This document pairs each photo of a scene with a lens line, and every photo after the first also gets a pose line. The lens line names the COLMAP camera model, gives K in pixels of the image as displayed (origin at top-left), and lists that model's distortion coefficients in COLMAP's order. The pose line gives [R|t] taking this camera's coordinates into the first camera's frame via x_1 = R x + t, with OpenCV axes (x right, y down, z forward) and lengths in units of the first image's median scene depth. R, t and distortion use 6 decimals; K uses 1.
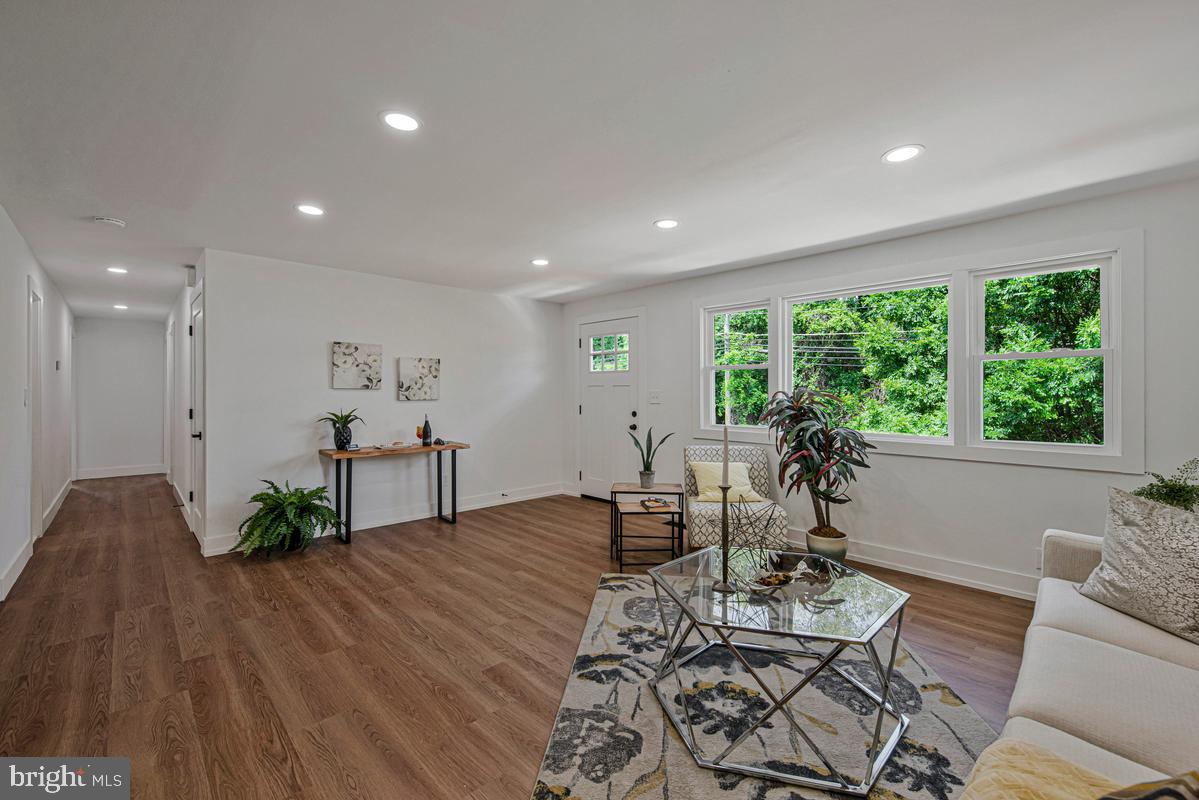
lens RADIAL K [[491.7, 0, 595.5], [0, 491.7, 396.5], [0, 0, 1]] dist [-0.012807, -0.001874]
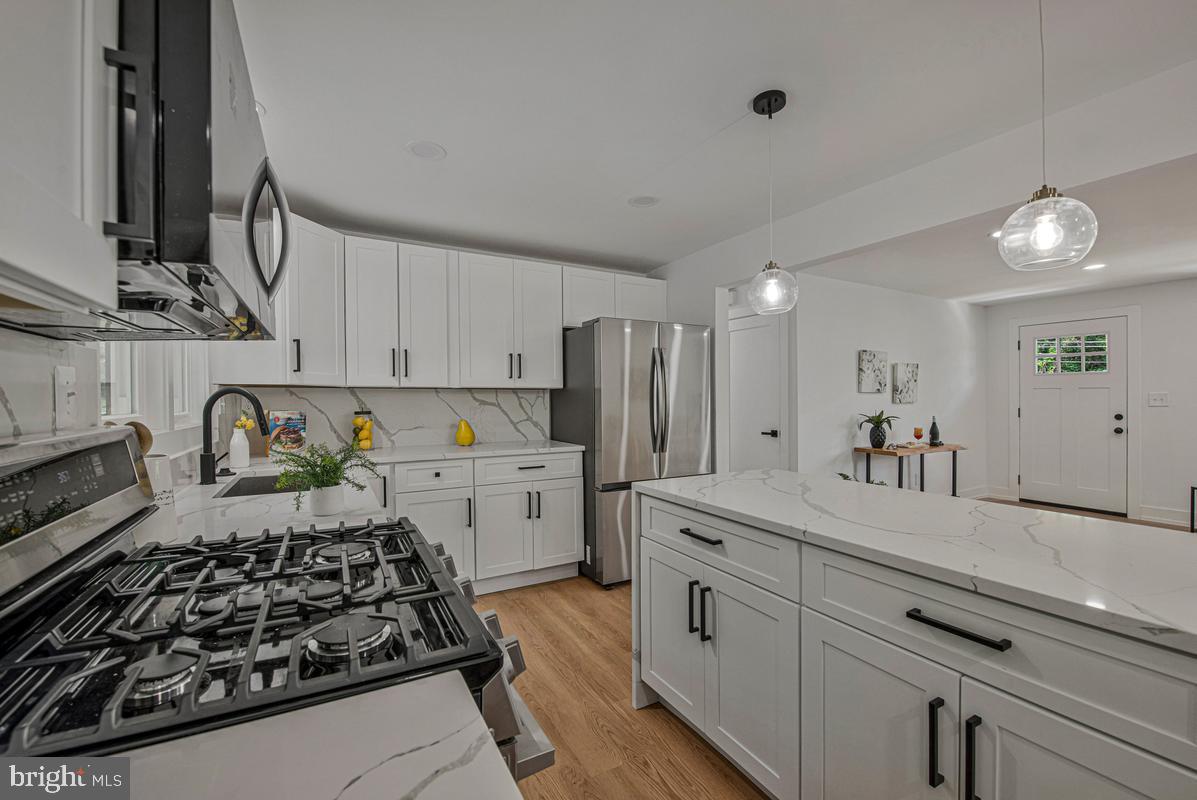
lens RADIAL K [[490.9, 0, 588.2], [0, 490.9, 395.5], [0, 0, 1]] dist [-0.012807, -0.001874]
pose [[0.966675, -0.005266, -0.255952, -1.090843], [0.005136, 0.999986, -0.001178, -0.015329], [0.255955, -0.000176, 0.966689, -0.296656]]
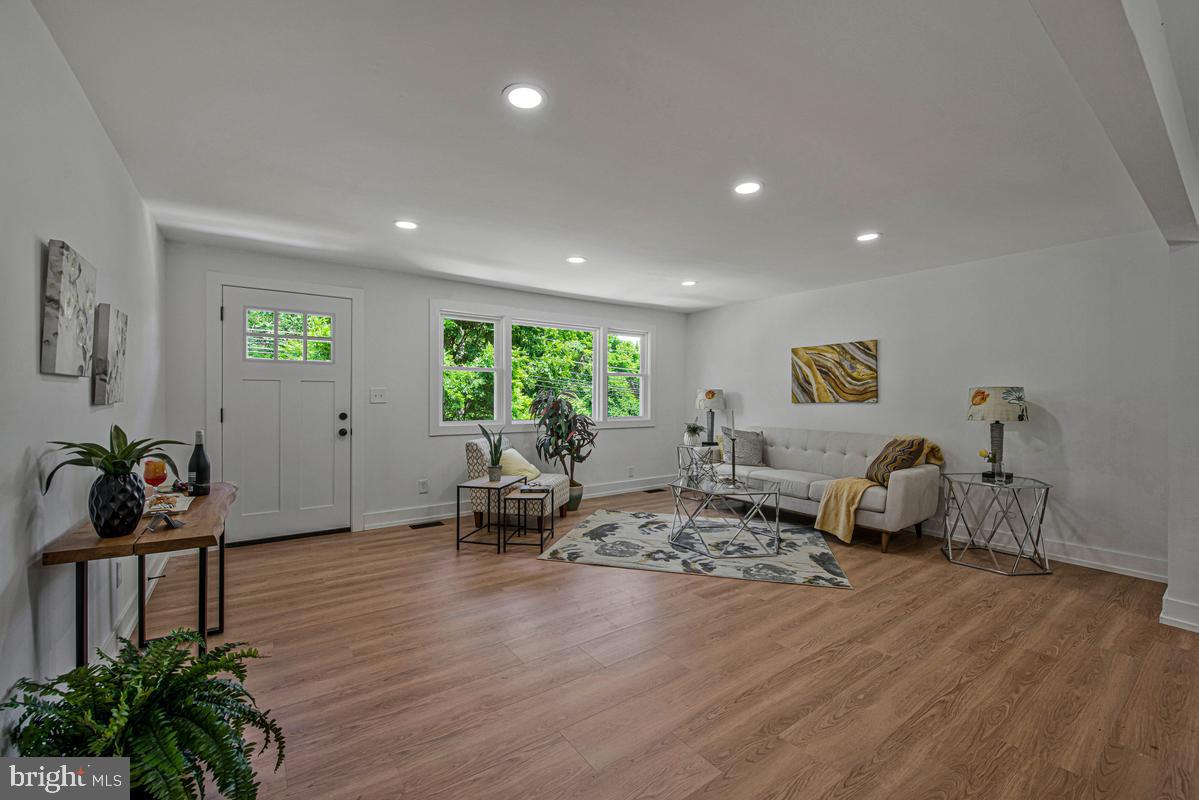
lens RADIAL K [[491.7, 0, 604.7], [0, 491.7, 398.3], [0, 0, 1]] dist [-0.012807, -0.001874]
pose [[0.133230, -0.010021, 0.991035, -1.057329], [-0.003275, 0.999939, 0.010551, -0.004491], [-0.991080, -0.004652, 0.133189, 0.724454]]
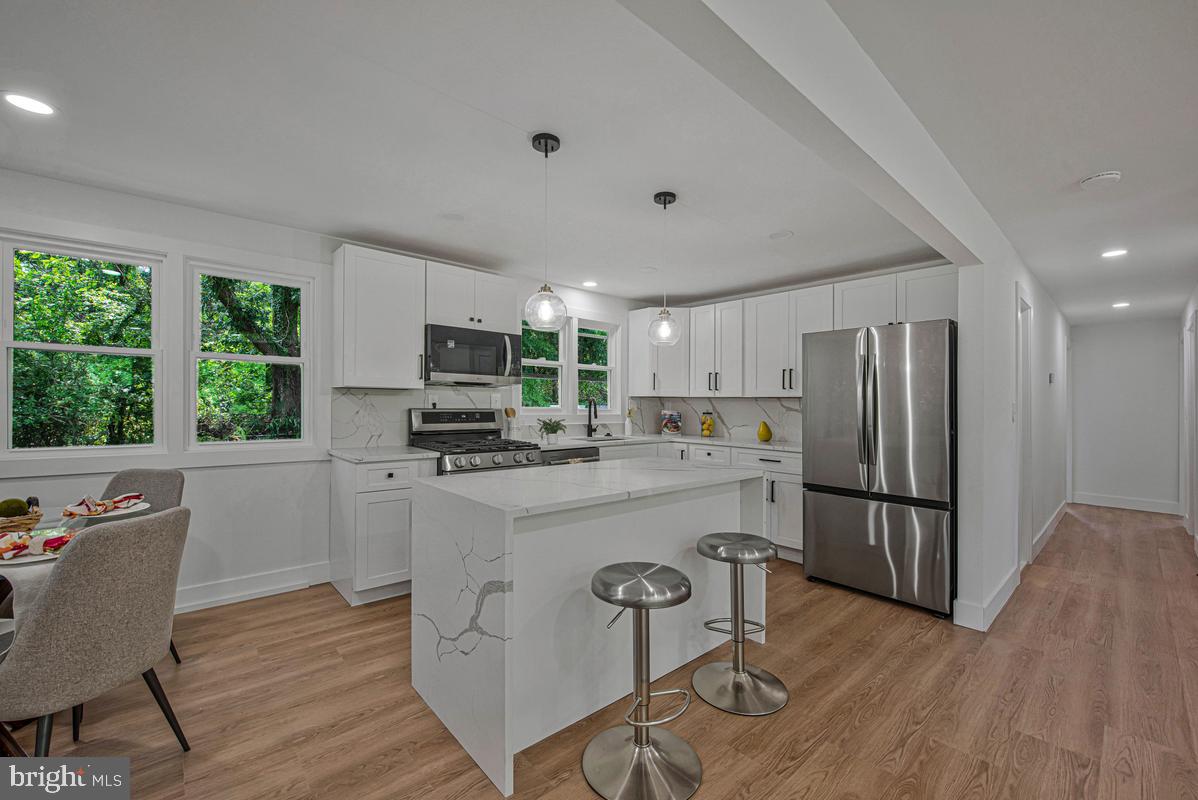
lens RADIAL K [[491.3, 0, 599.4], [0, 491.3, 403.5], [0, 0, 1]] dist [-0.012807, -0.001874]
pose [[-0.030394, -0.002620, -0.999535, -0.218834], [-0.014489, 0.999893, -0.002181, -0.007392], [0.999433, 0.014416, -0.030429, 0.223253]]
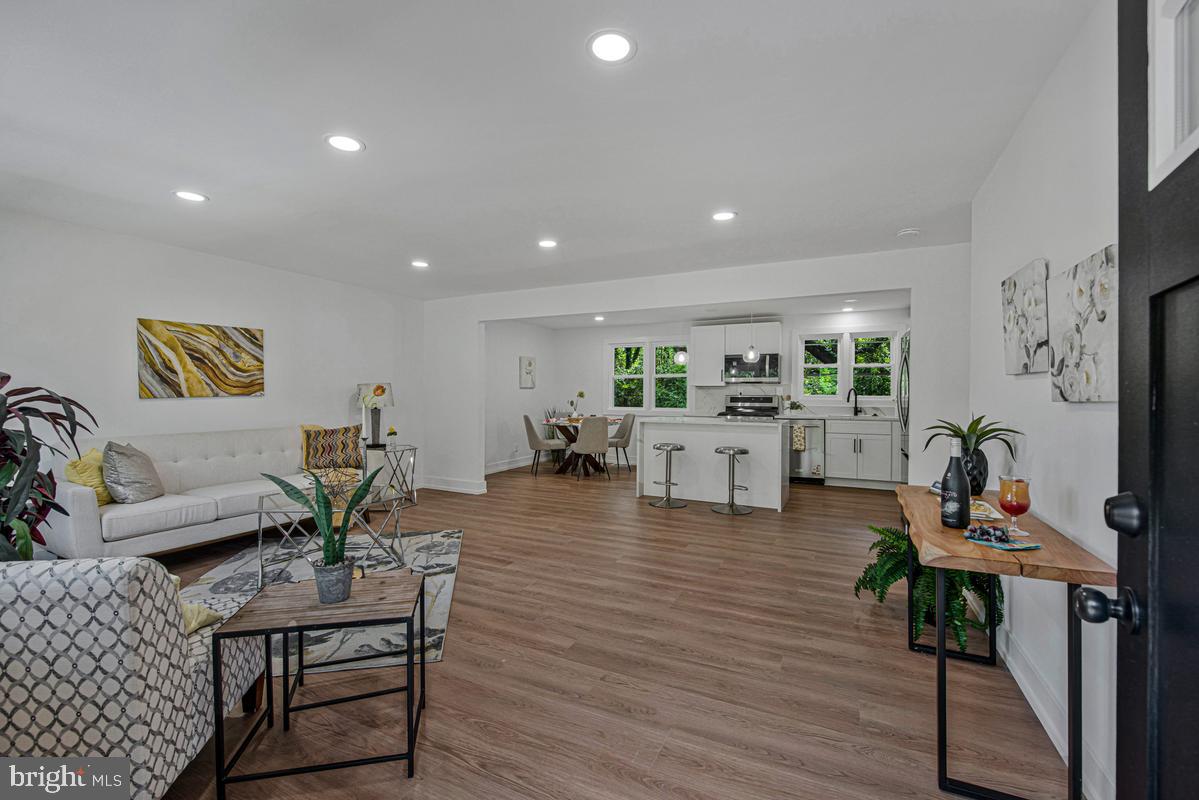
lens RADIAL K [[491.7, 0, 591.2], [0, 491.7, 400.4], [0, 0, 1]] dist [-0.012807, -0.001874]
pose [[-0.943835, -0.004041, -0.330394, 0.041841], [-0.008464, 0.999893, 0.011950, 0.009244], [0.330310, 0.014075, -0.943768, 1.704871]]
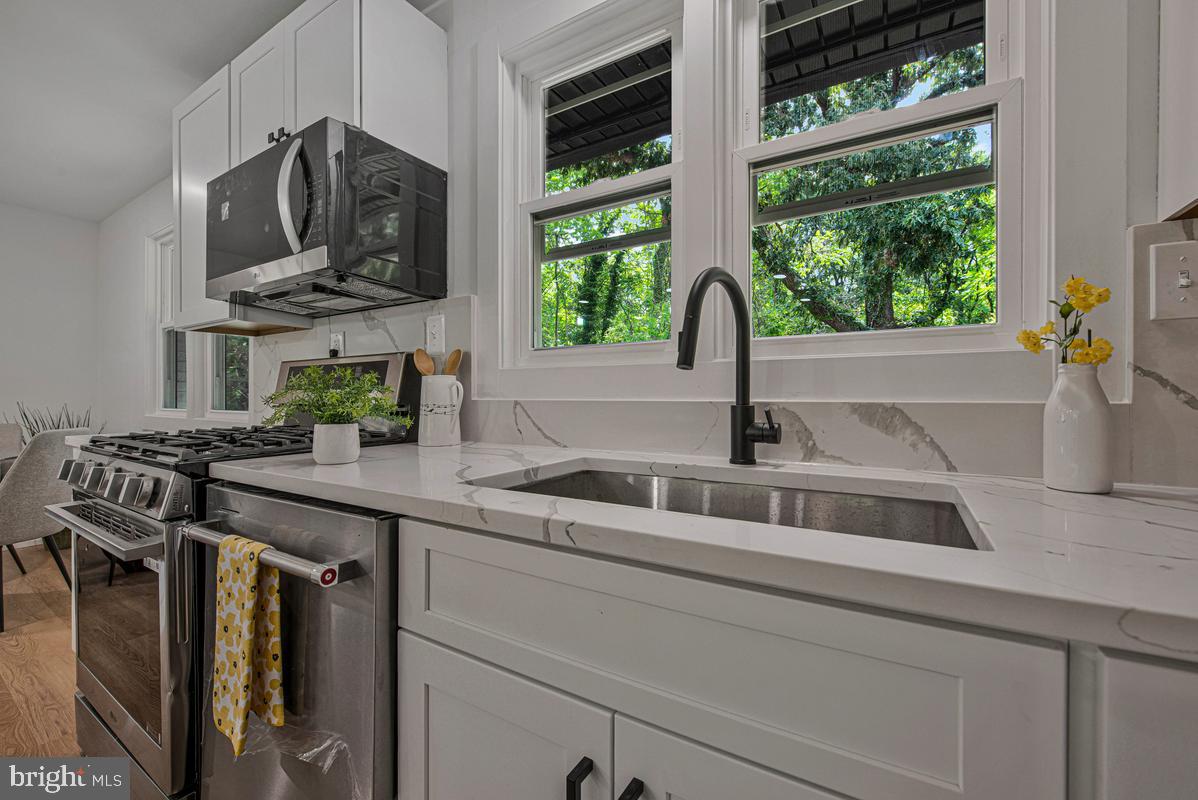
lens RADIAL K [[491.3, 0, 589.1], [0, 491.3, 407.4], [0, 0, 1]] dist [-0.012807, -0.001874]
pose [[-0.971590, 0.003990, -0.236636, -1.501911], [-0.001820, 0.999702, 0.024327, 0.046345], [0.236662, 0.024066, -0.971294, 0.419679]]
